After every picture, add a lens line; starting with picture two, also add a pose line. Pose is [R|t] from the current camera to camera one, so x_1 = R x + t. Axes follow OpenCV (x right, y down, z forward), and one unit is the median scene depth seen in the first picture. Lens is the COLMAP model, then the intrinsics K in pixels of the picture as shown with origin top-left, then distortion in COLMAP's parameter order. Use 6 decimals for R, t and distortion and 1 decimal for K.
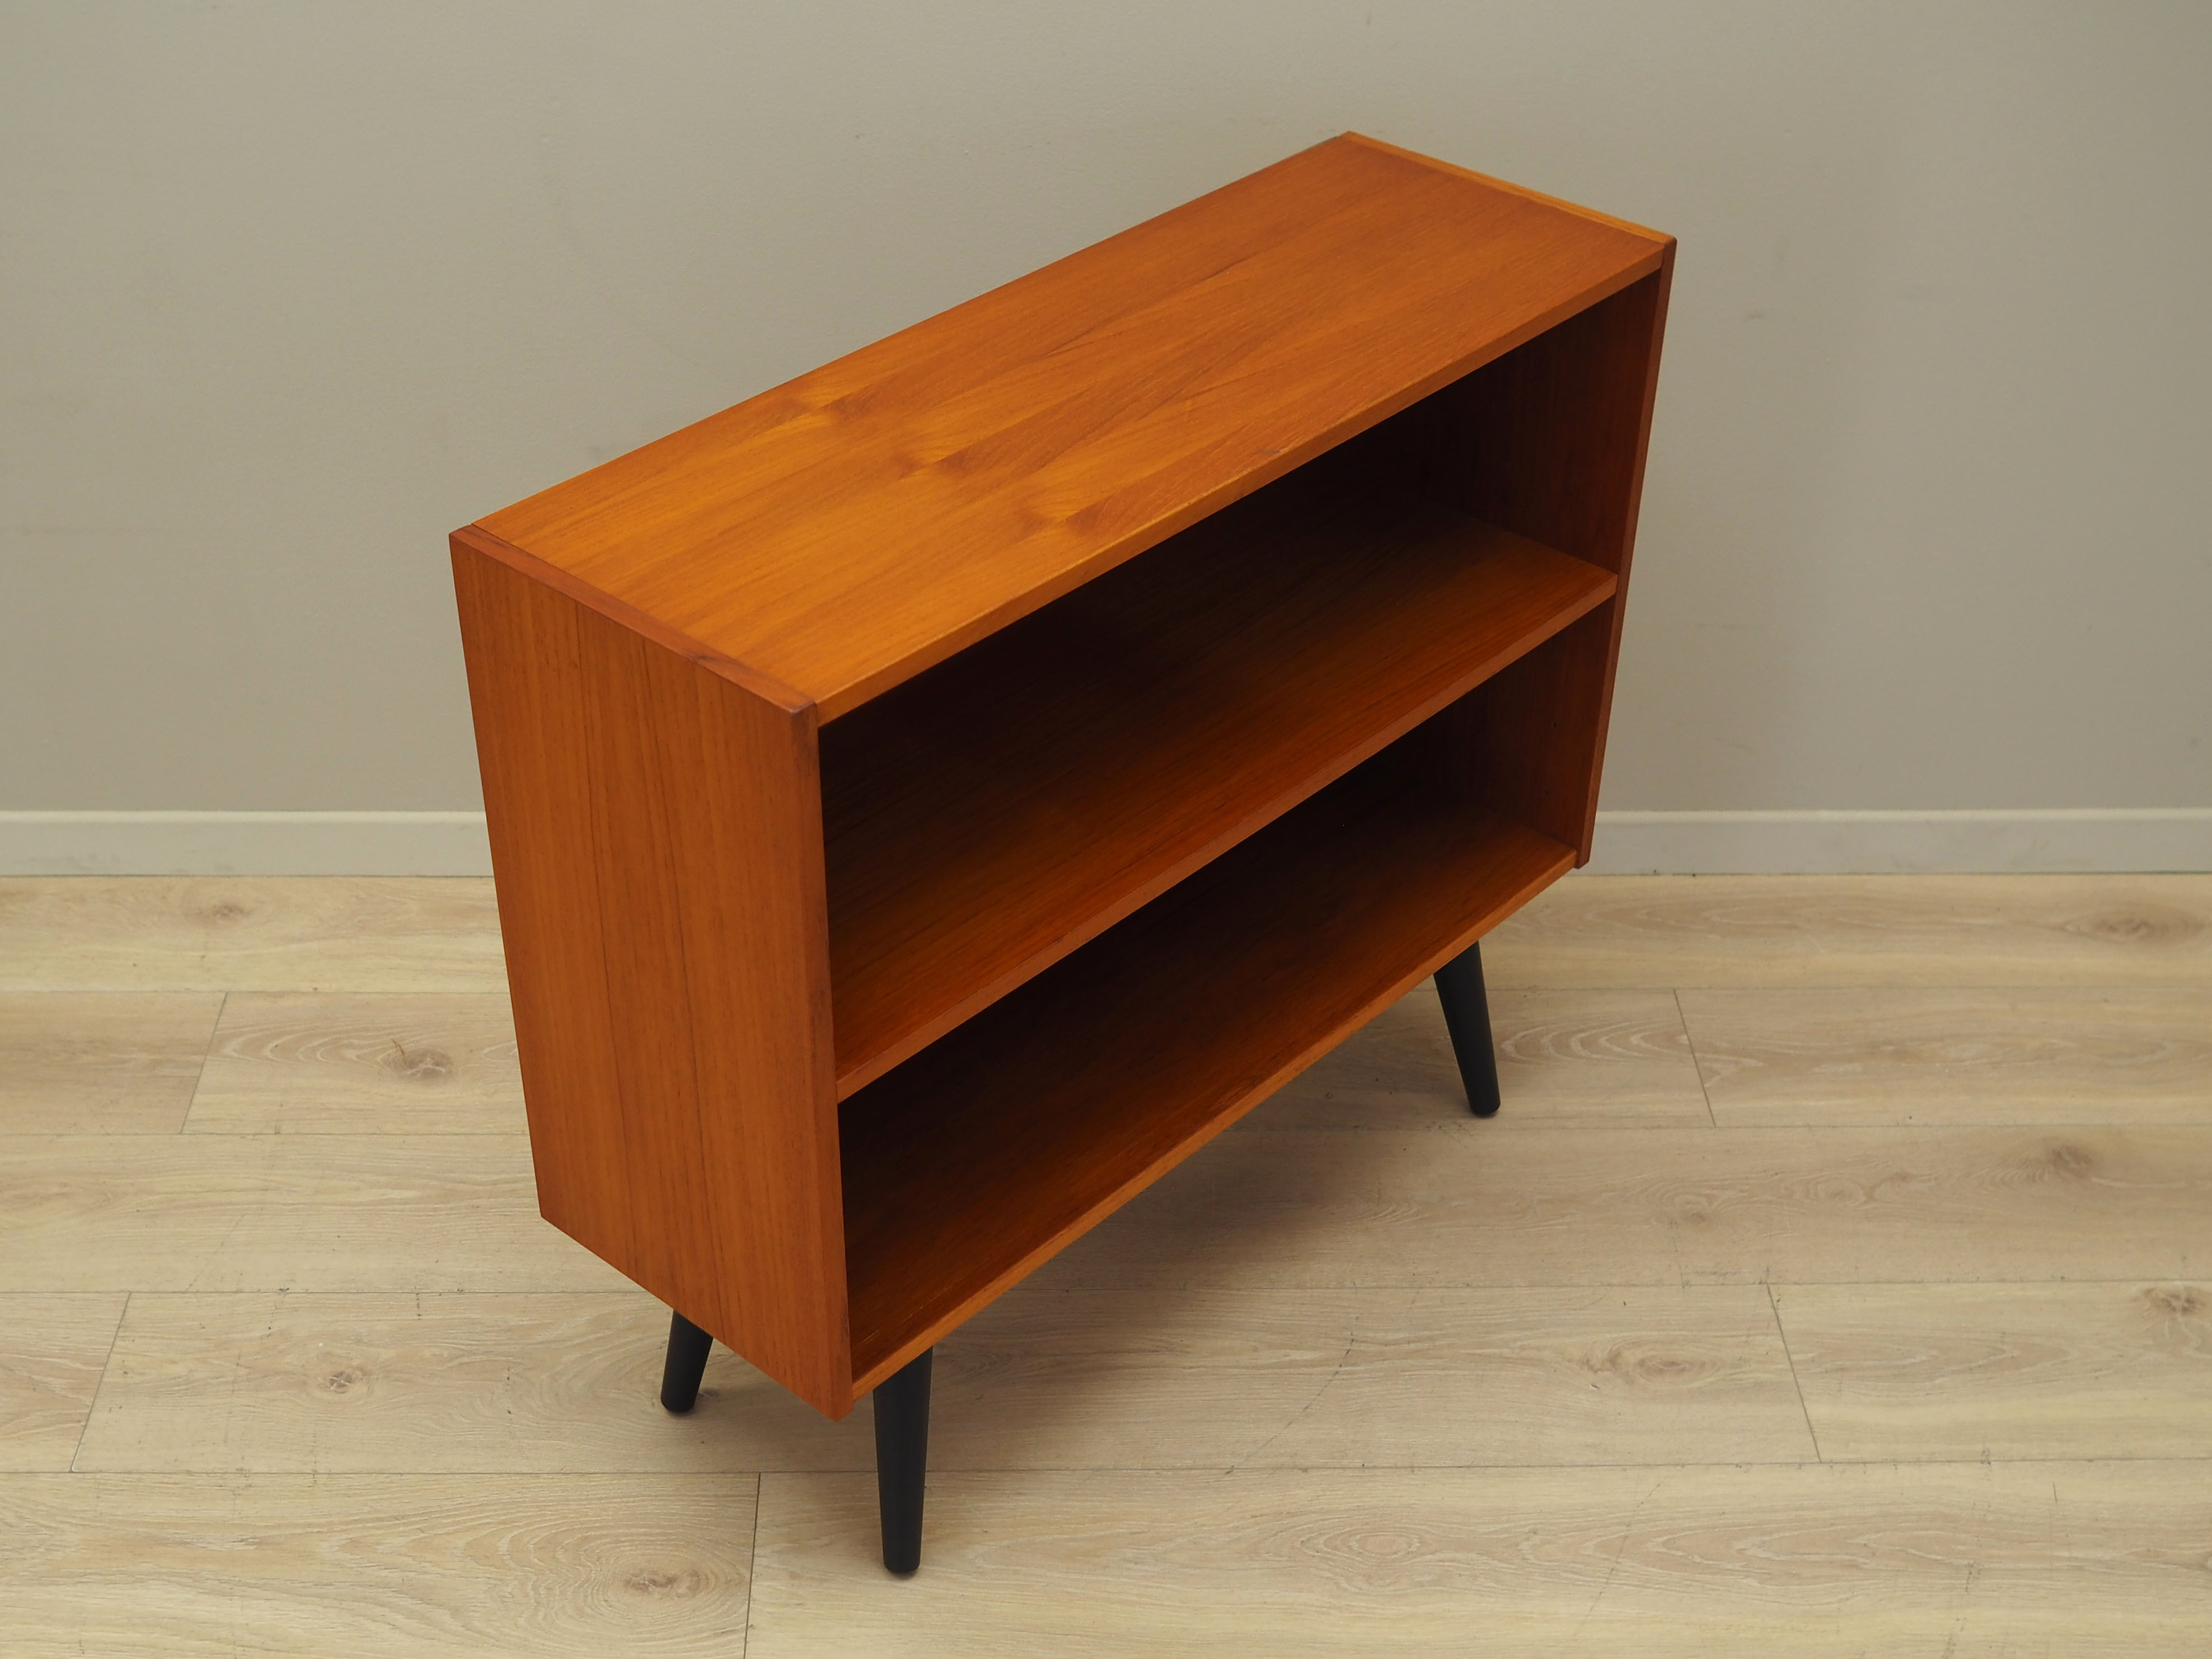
lens RADIAL K [[2222.8, 0, 1103.0], [0, 2222.8, 829.3], [0, 0, 1]] dist [-0.013862, 0.000000]
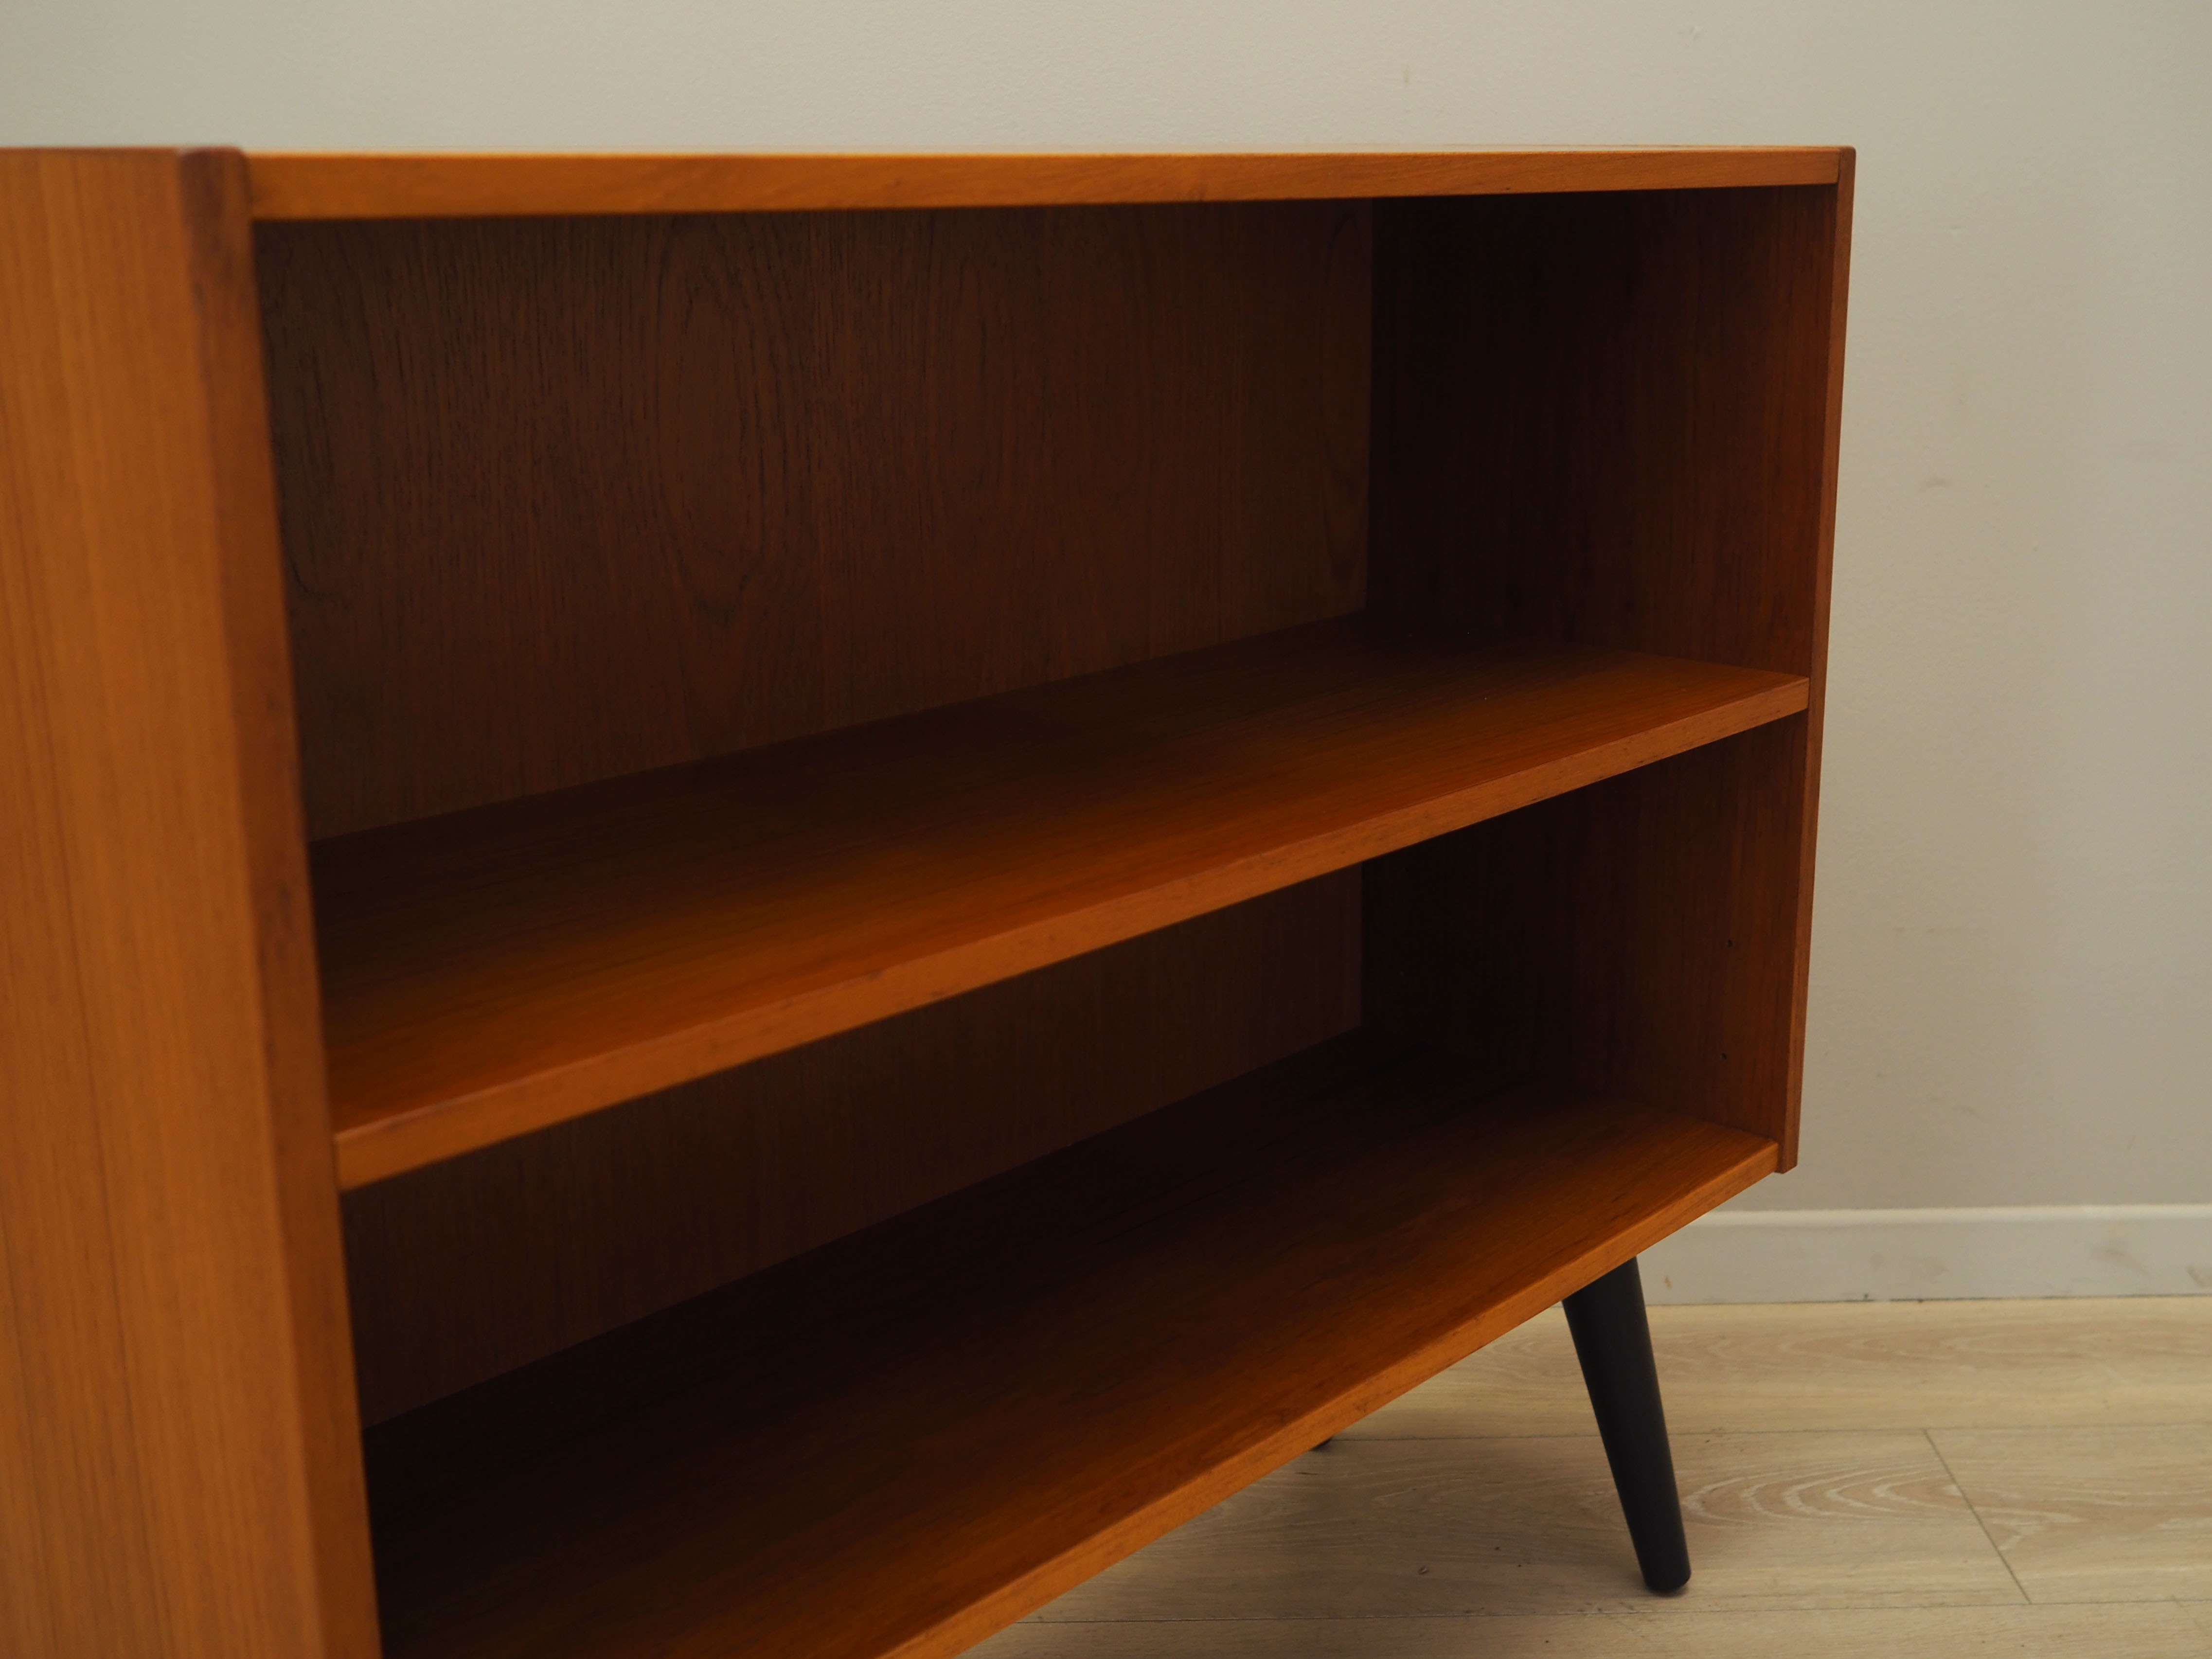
lens RADIAL K [[2222.8, 0, 1199.4], [0, 2222.8, 818.3], [0, 0, 1]] dist [-0.013862, 0.000000]
pose [[0.999880, -0.013899, 0.006786, 0.034138], [0.015348, 0.945882, -0.324147, 0.117814], [-0.001914, 0.324213, 0.945982, 0.310258]]
